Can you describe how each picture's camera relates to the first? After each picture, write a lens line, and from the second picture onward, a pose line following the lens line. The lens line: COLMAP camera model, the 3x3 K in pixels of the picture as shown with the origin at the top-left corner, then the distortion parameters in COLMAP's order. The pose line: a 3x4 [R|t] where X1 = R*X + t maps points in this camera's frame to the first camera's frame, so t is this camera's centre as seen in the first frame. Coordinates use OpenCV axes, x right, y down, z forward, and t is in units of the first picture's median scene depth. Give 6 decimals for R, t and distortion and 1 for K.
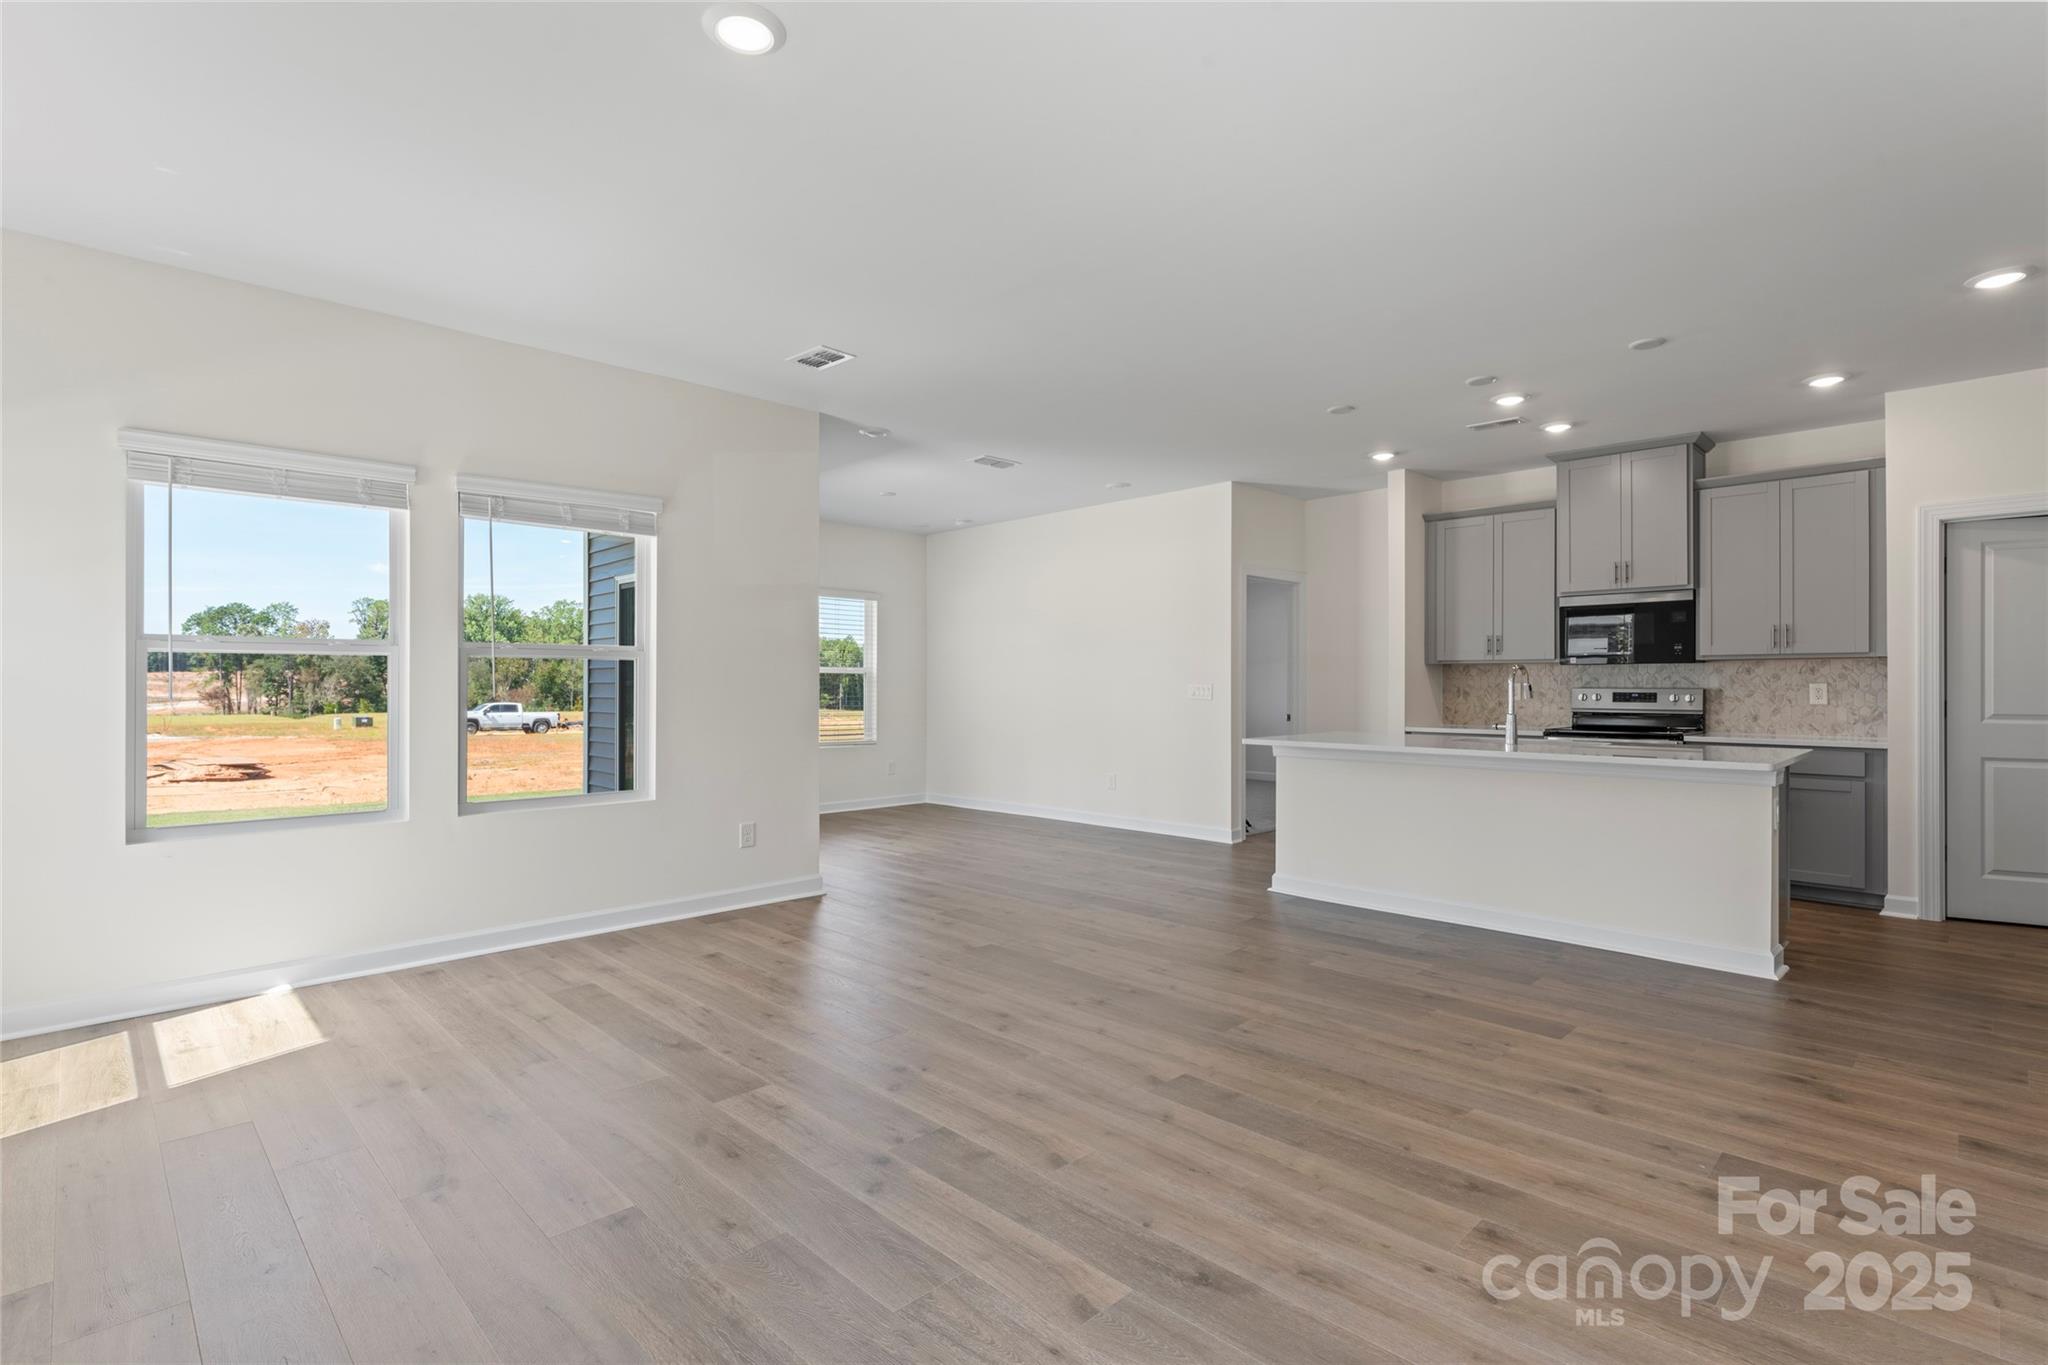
lens RADIAL K [[971.0, 0, 1019.0], [0, 971.0, 679.5], [0, 0, 1]] dist [-0.000336, -0.001266]
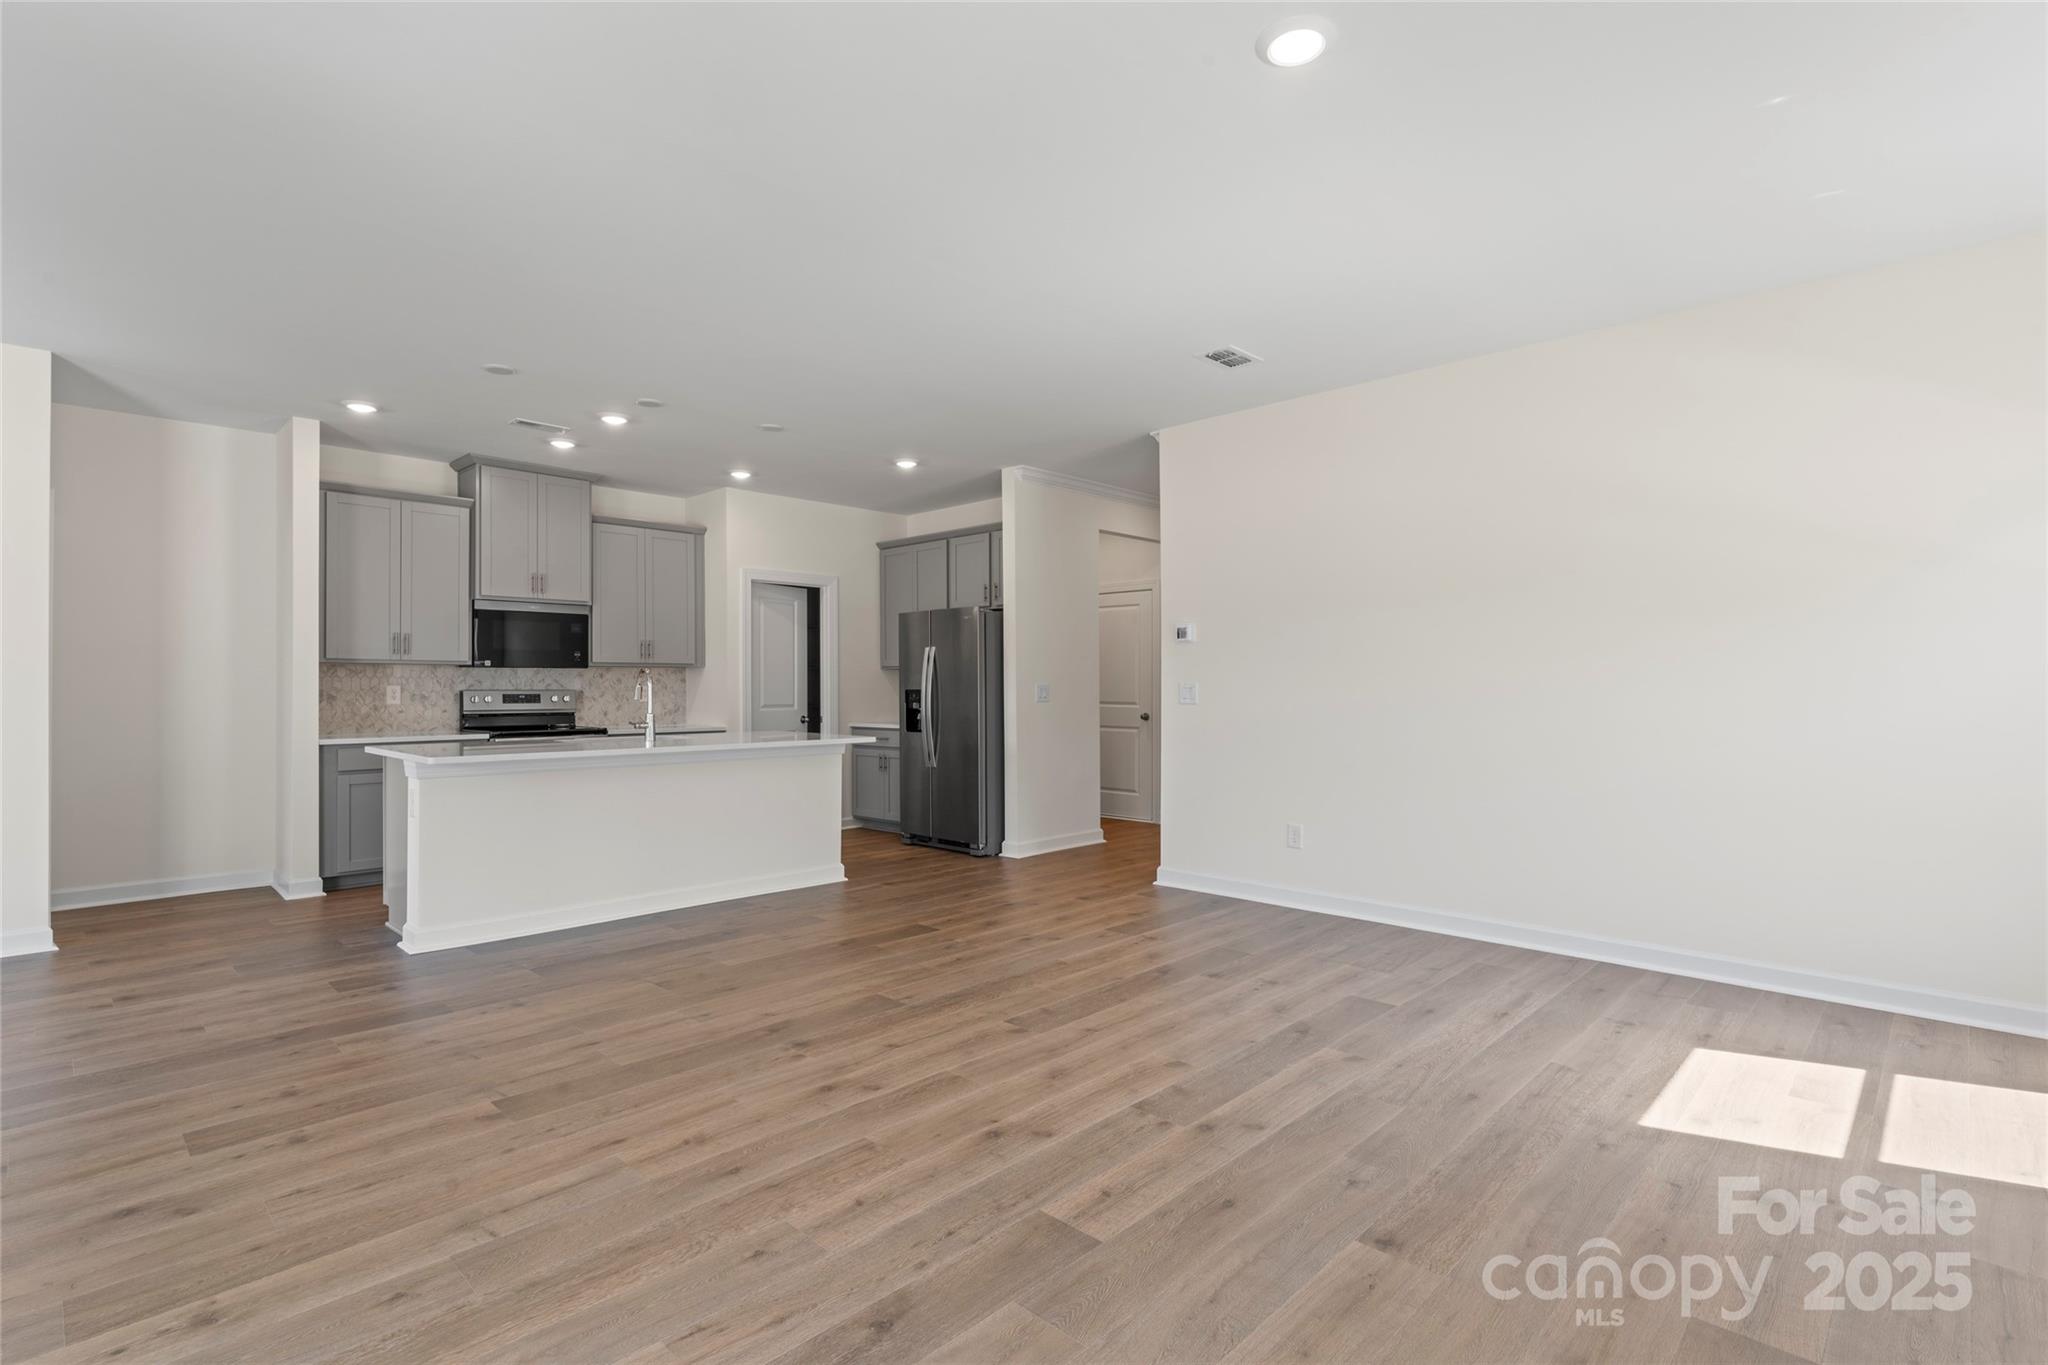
lens RADIAL K [[971.0, 0, 1024.6], [0, 971.0, 683.1], [0, 0, 1]] dist [-0.000336, -0.001266]
pose [[-0.025610, 0.002883, 0.999668, -0.596758], [-0.003281, 0.999990, -0.002968, 0.003026], [-0.999667, -0.003356, -0.025600, 0.604735]]
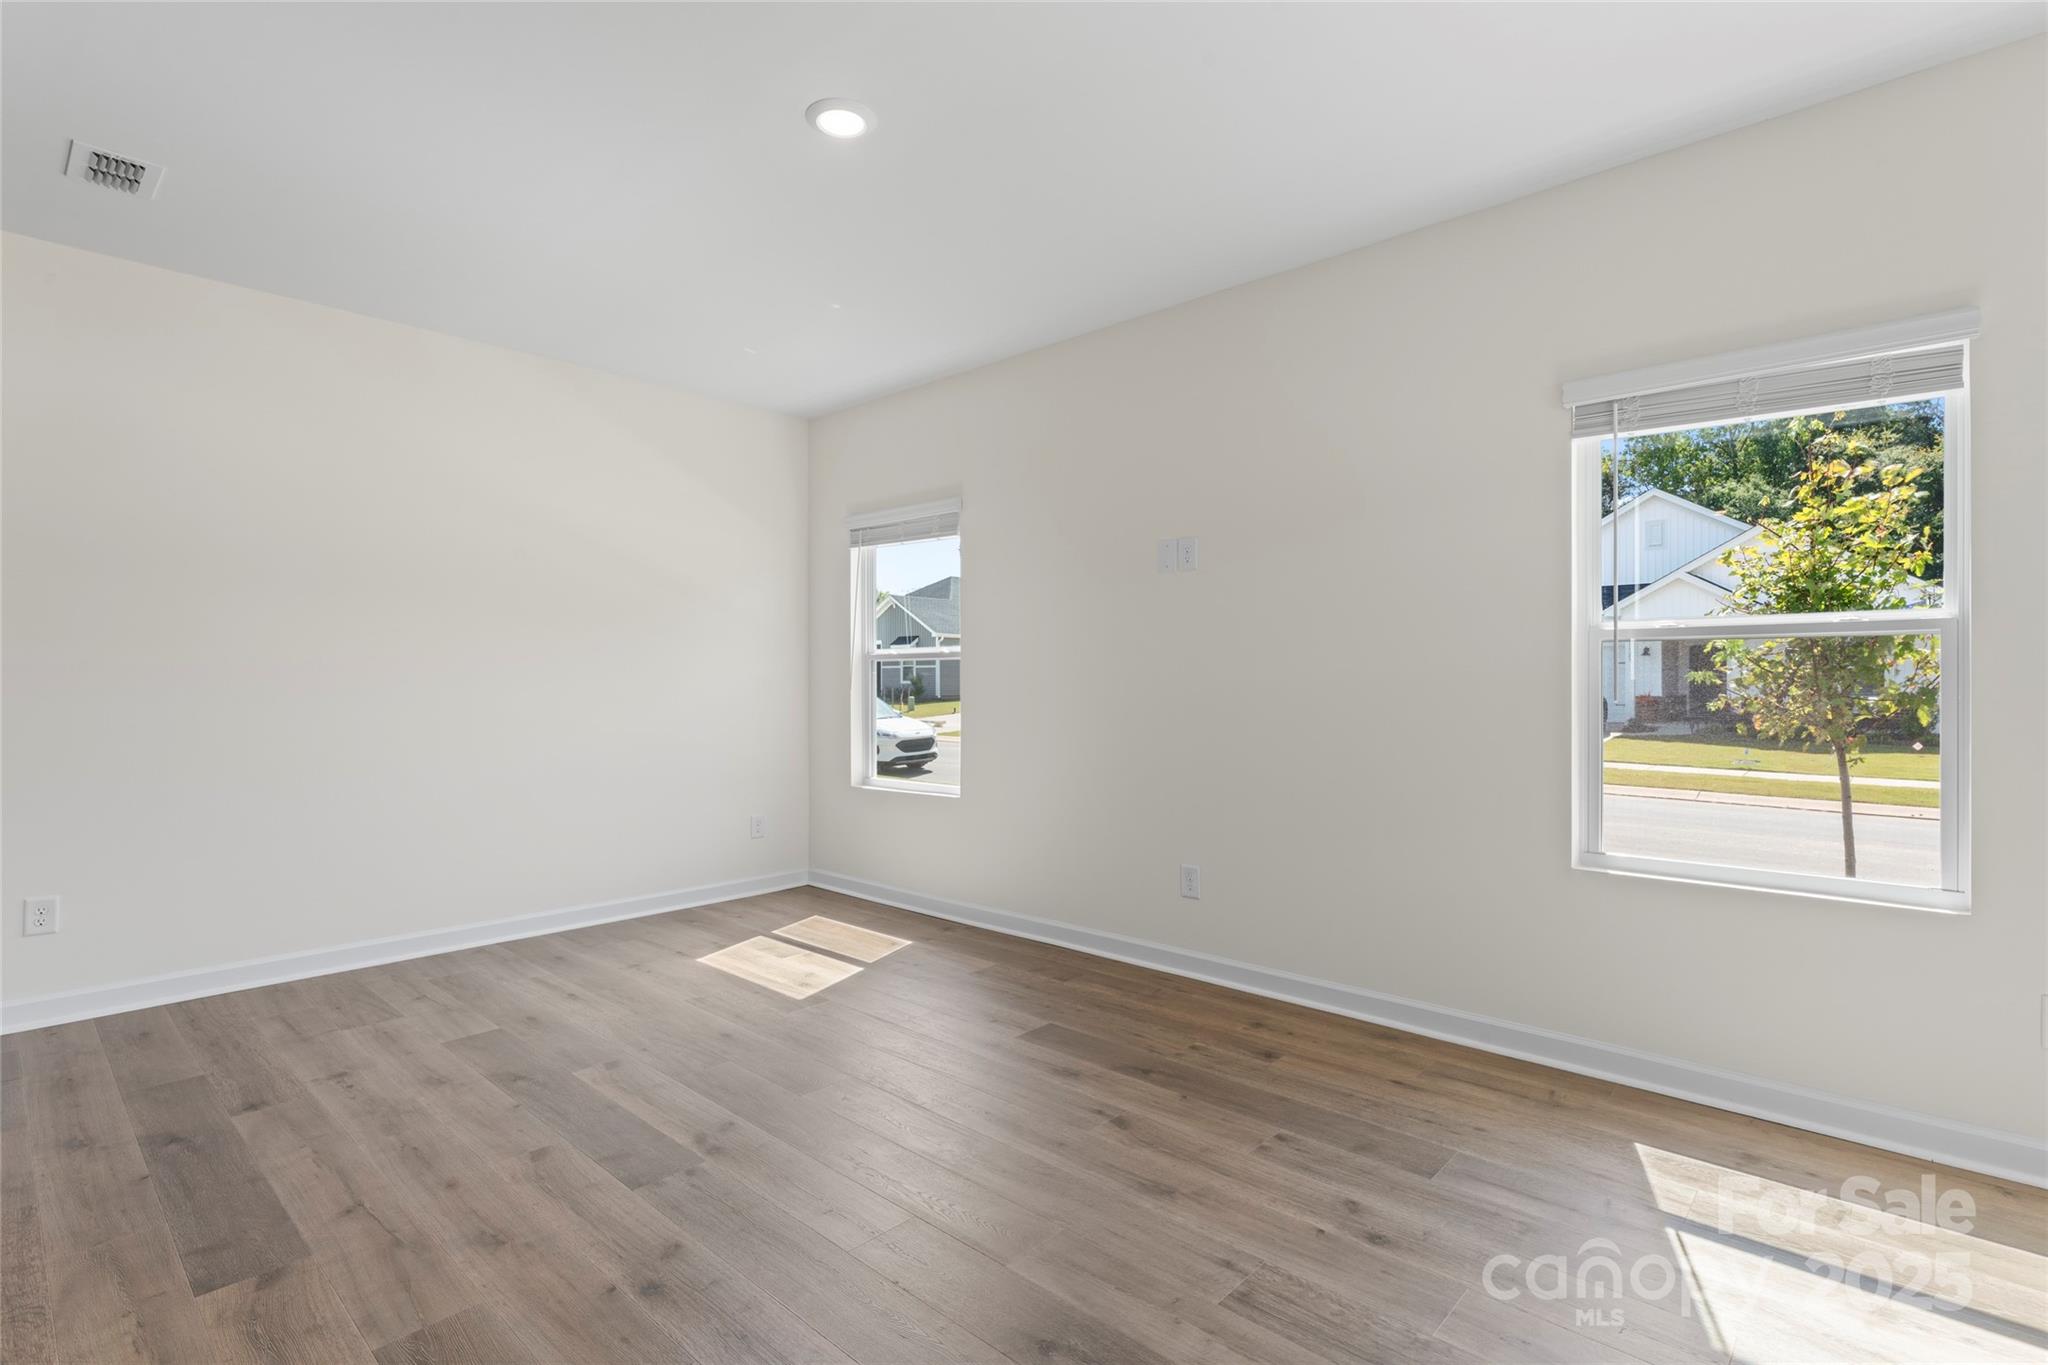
lens RADIAL K [[971.0, 0, 1028.2], [0, 971.0, 681.2], [0, 0, 1]] dist [-0.000336, -0.001266]
pose [[-0.998286, -0.000675, -0.058518, -0.201797], [-0.000401, 0.999989, -0.004691, 0.003419], [0.058521, -0.004660, -0.998275, 1.003541]]
